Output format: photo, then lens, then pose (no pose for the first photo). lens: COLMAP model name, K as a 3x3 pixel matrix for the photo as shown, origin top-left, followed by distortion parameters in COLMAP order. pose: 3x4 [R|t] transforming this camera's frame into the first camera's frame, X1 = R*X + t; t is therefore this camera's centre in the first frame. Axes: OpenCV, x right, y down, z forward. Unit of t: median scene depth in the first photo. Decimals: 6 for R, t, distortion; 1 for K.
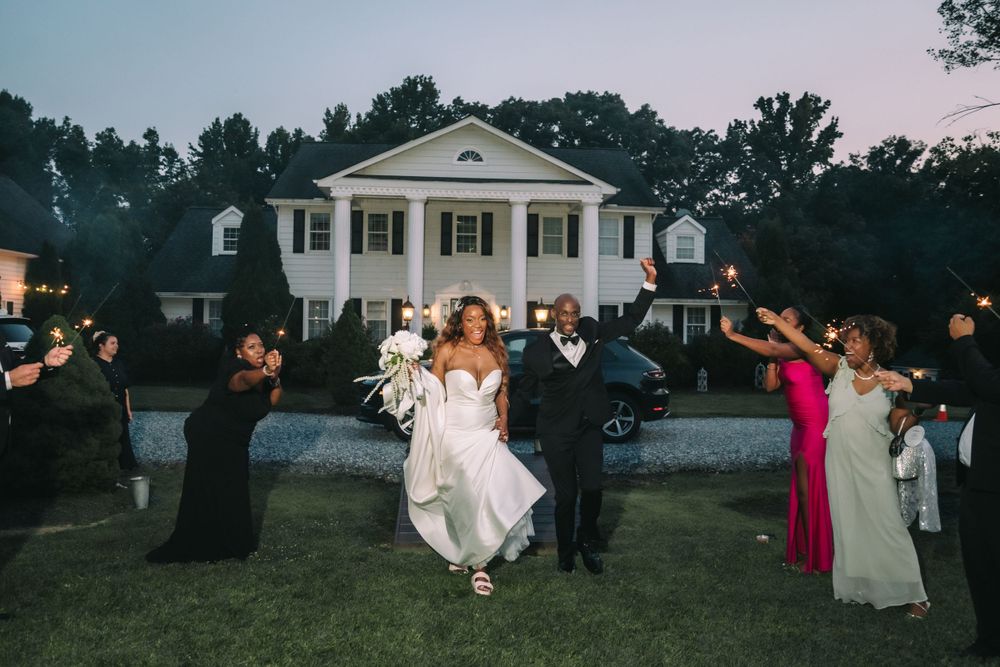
lens RADIAL K [[734.4, 0, 500.0], [0, 734.4, 333.5], [0, 0, 1]] dist [-0.064362, 0.000352]
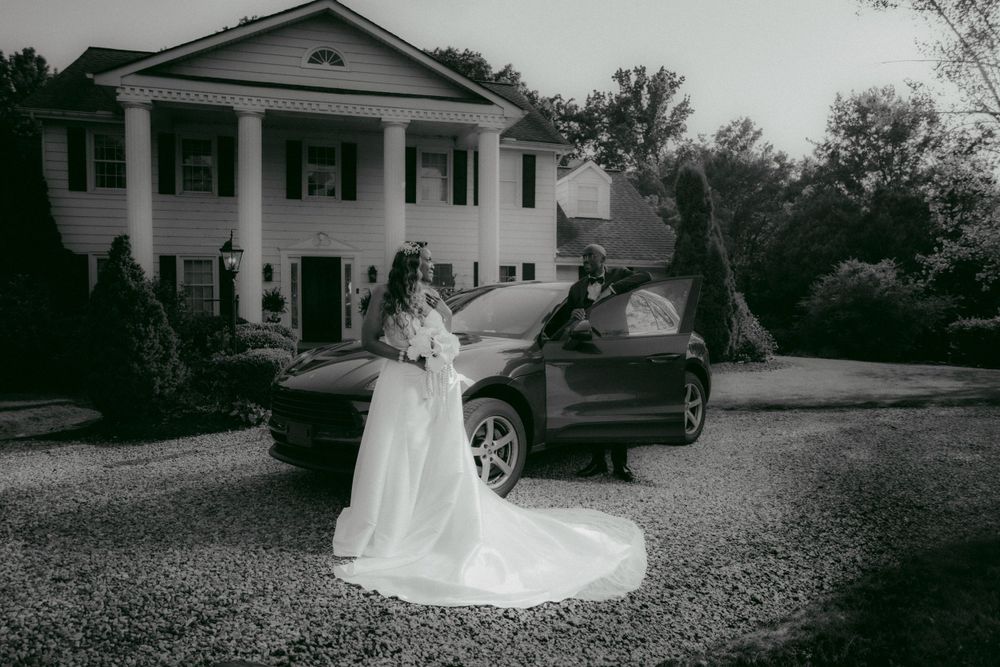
lens RADIAL K [[701.5, 0, 514.6], [0, 701.5, 354.2], [0, 0, 1]] dist [-0.091235, 0.074325]
pose [[0.972710, -0.023627, 0.230816, -0.008647], [0.009207, 0.997949, 0.063349, 0.003758], [-0.231840, -0.059495, 0.970933, 0.101264]]
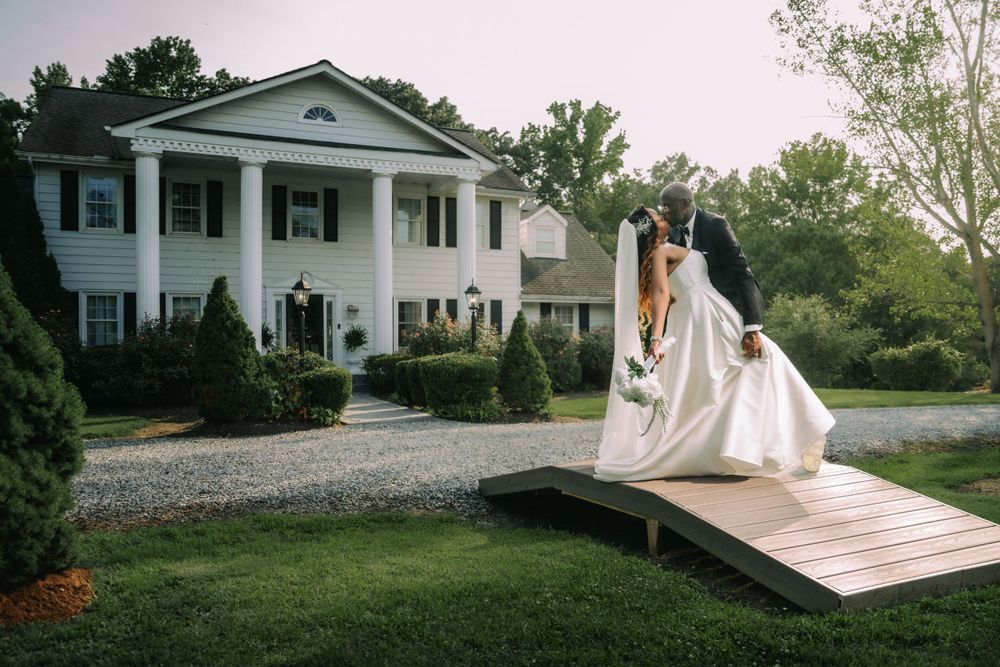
lens RADIAL K [[781.4, 0, 555.7], [0, 781.4, 357.2], [0, 0, 1]] dist [-0.097796, 0.077510]
pose [[0.924082, -0.023284, 0.381485, -0.047827], [0.021844, 0.999729, 0.008107, 0.008335], [-0.381571, 0.000842, 0.924339, 0.045651]]
